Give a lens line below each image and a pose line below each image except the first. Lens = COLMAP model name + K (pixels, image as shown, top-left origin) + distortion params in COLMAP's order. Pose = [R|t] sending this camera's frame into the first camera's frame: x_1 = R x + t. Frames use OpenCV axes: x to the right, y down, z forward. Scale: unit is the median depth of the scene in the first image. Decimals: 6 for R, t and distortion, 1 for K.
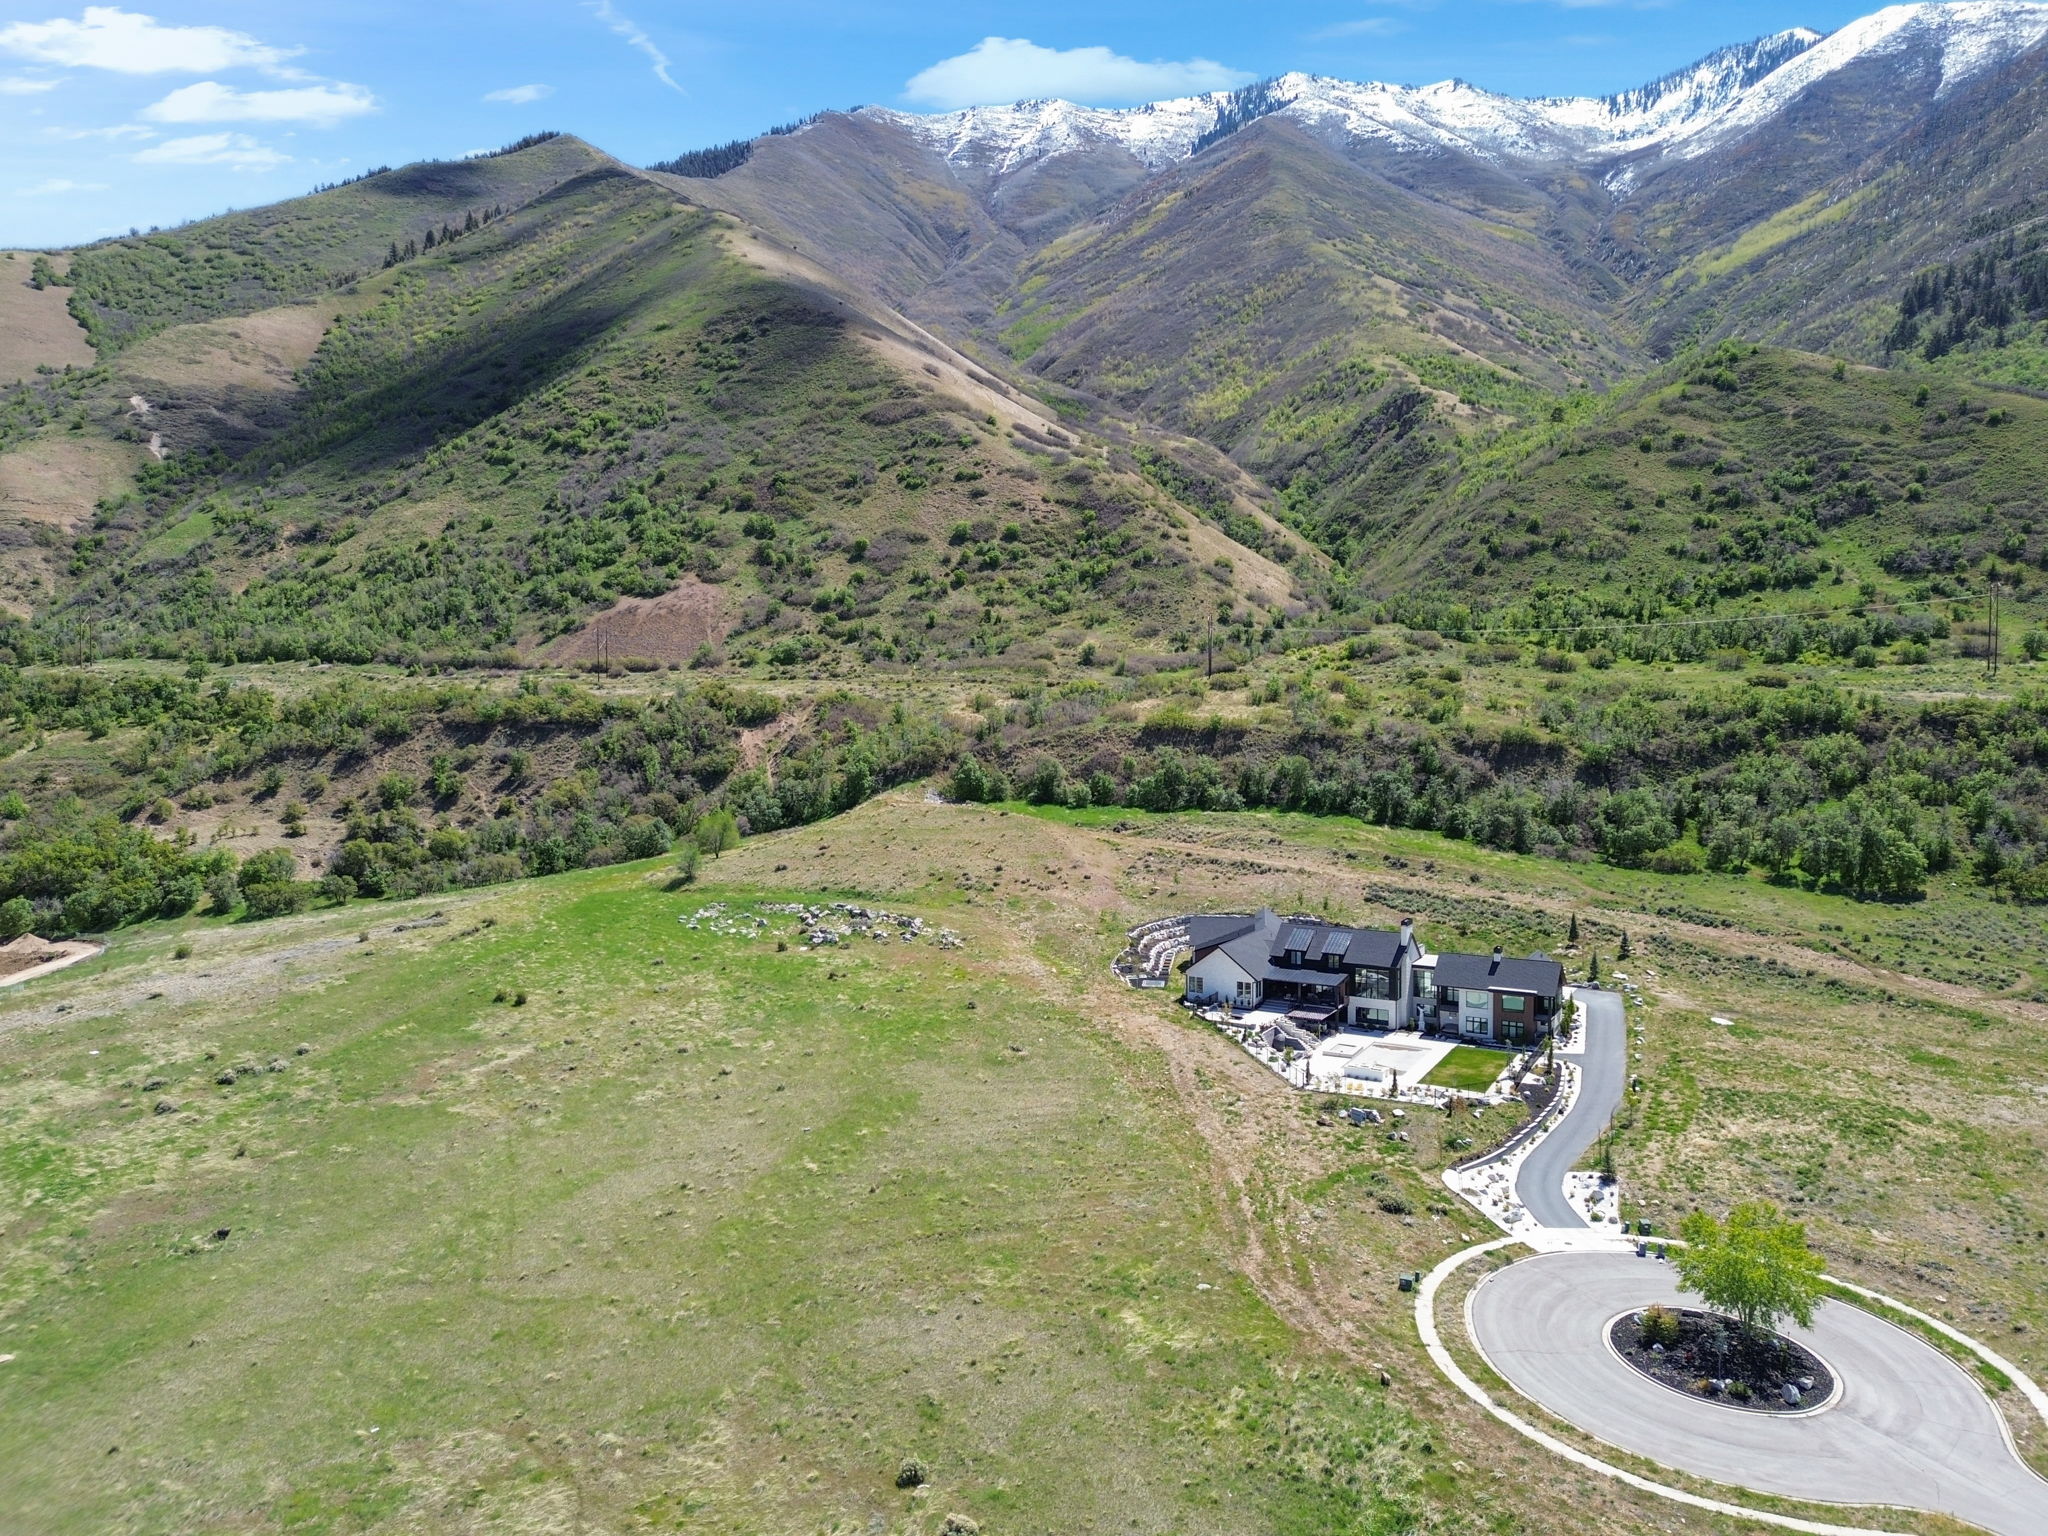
lens RADIAL K [[1433.4, 0, 1022.6], [0, 1433.4, 774.8], [0, 0, 1]] dist [0.079550, -0.092392]
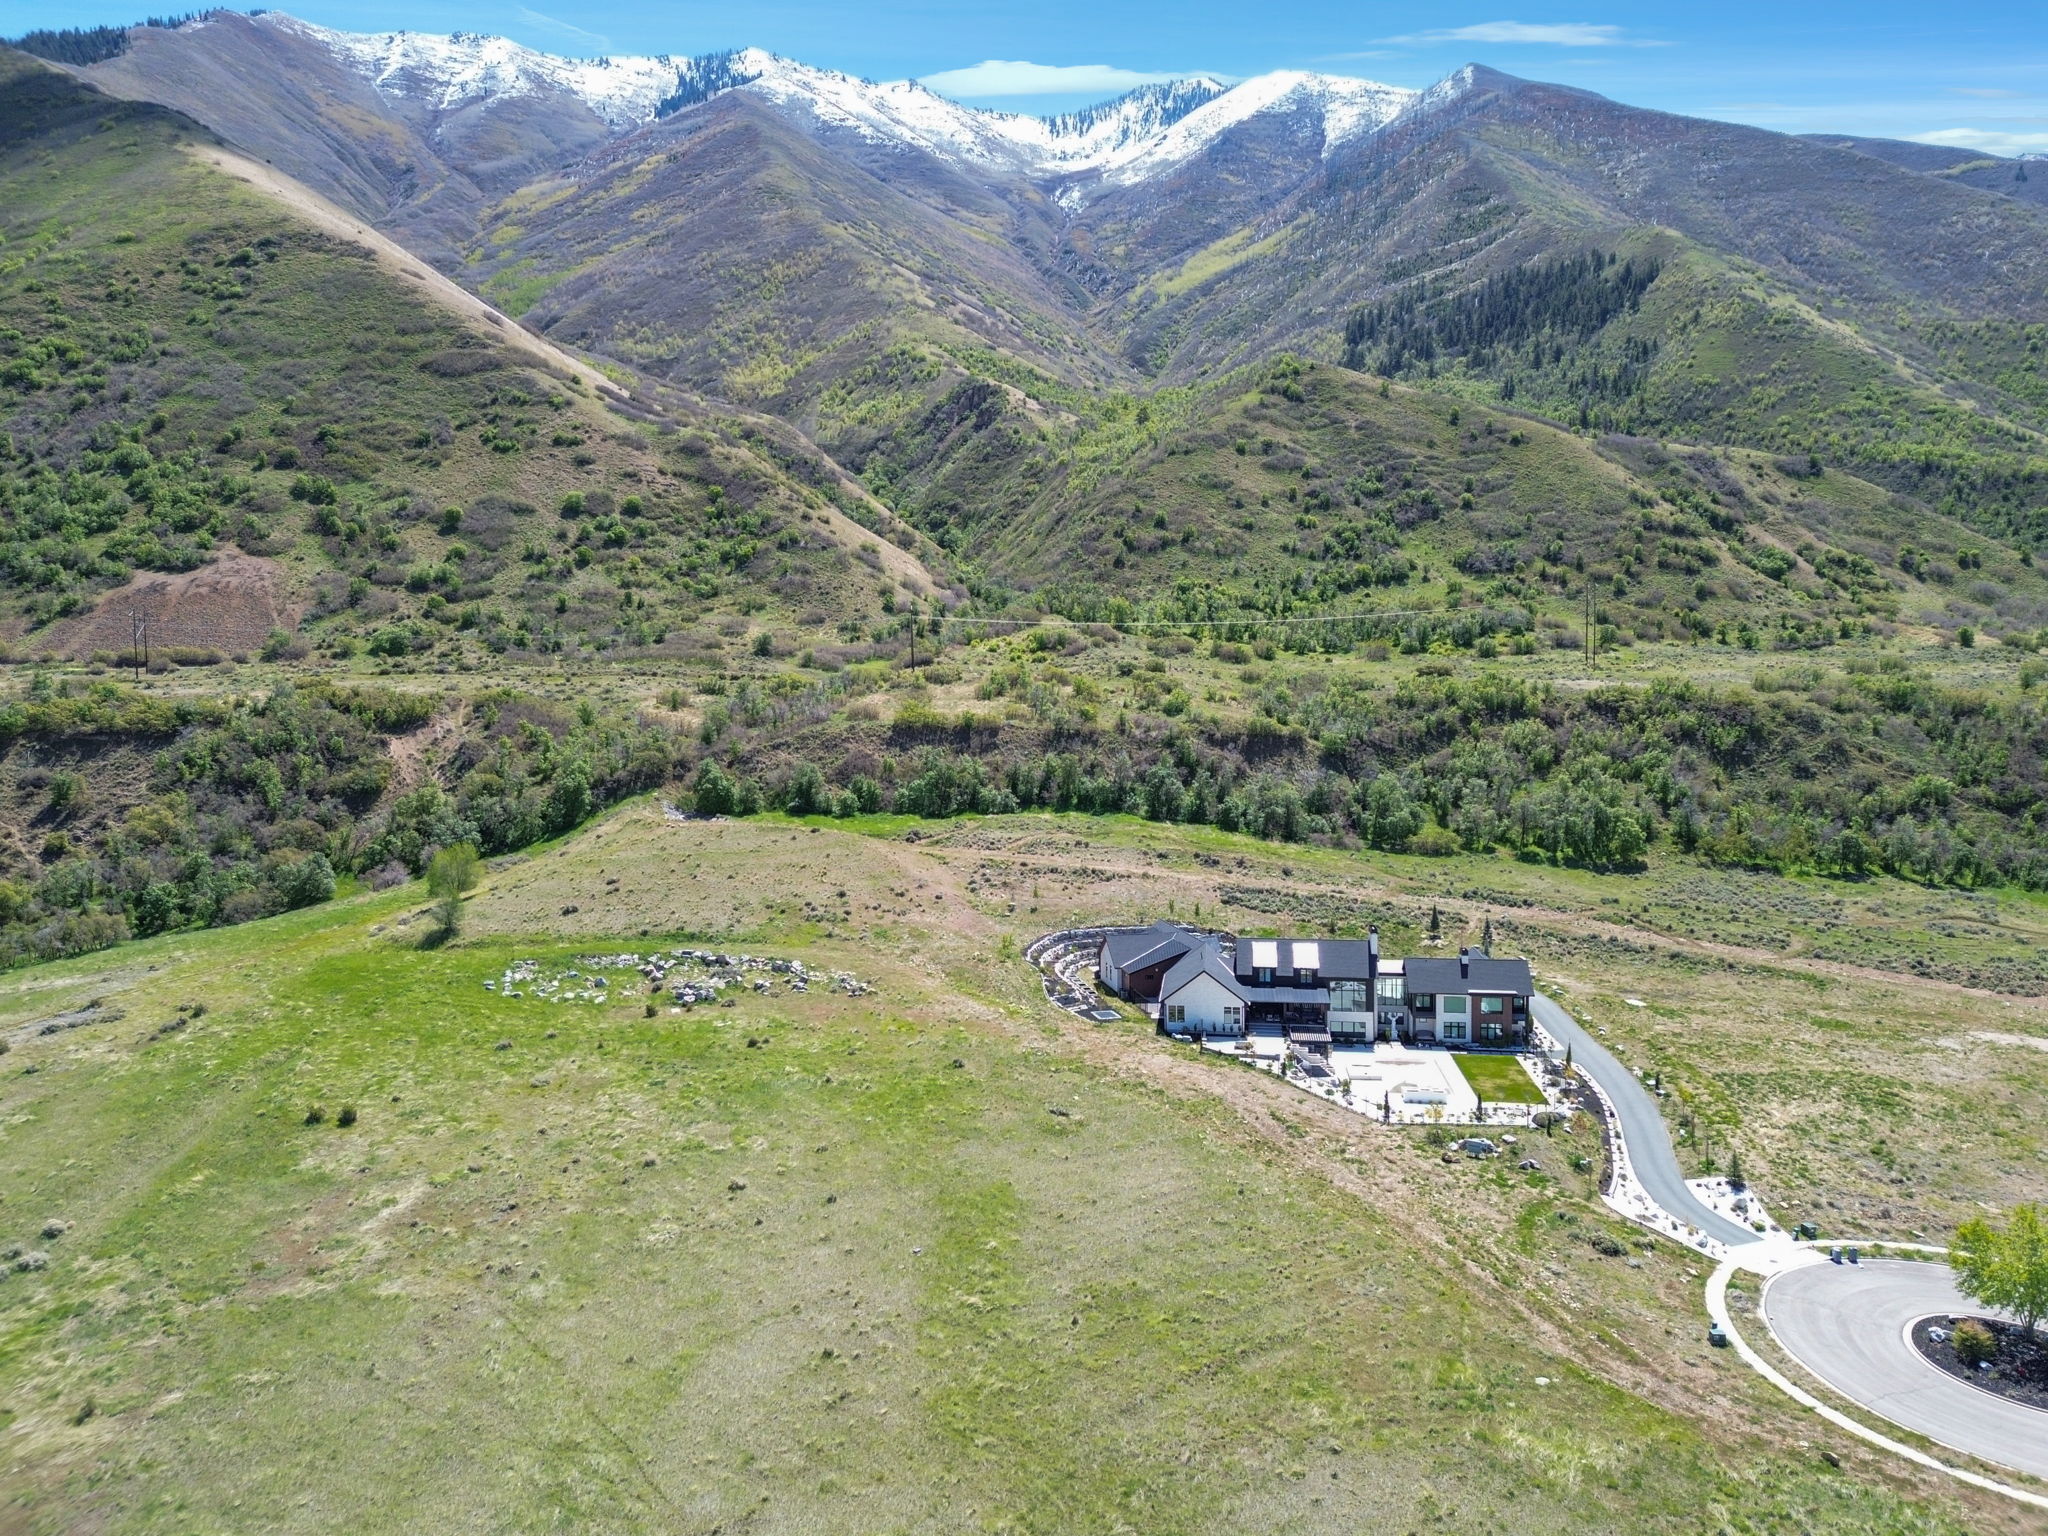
lens RADIAL K [[1433.4, 0, 1022.6], [0, 1433.4, 774.8], [0, 0, 1]] dist [0.079550, -0.092392]
pose [[0.931952, -0.033605, 0.361020, -0.122126], [0.029395, 0.999421, 0.017148, -0.010450], [-0.361387, -0.005369, 0.932400, 0.073299]]
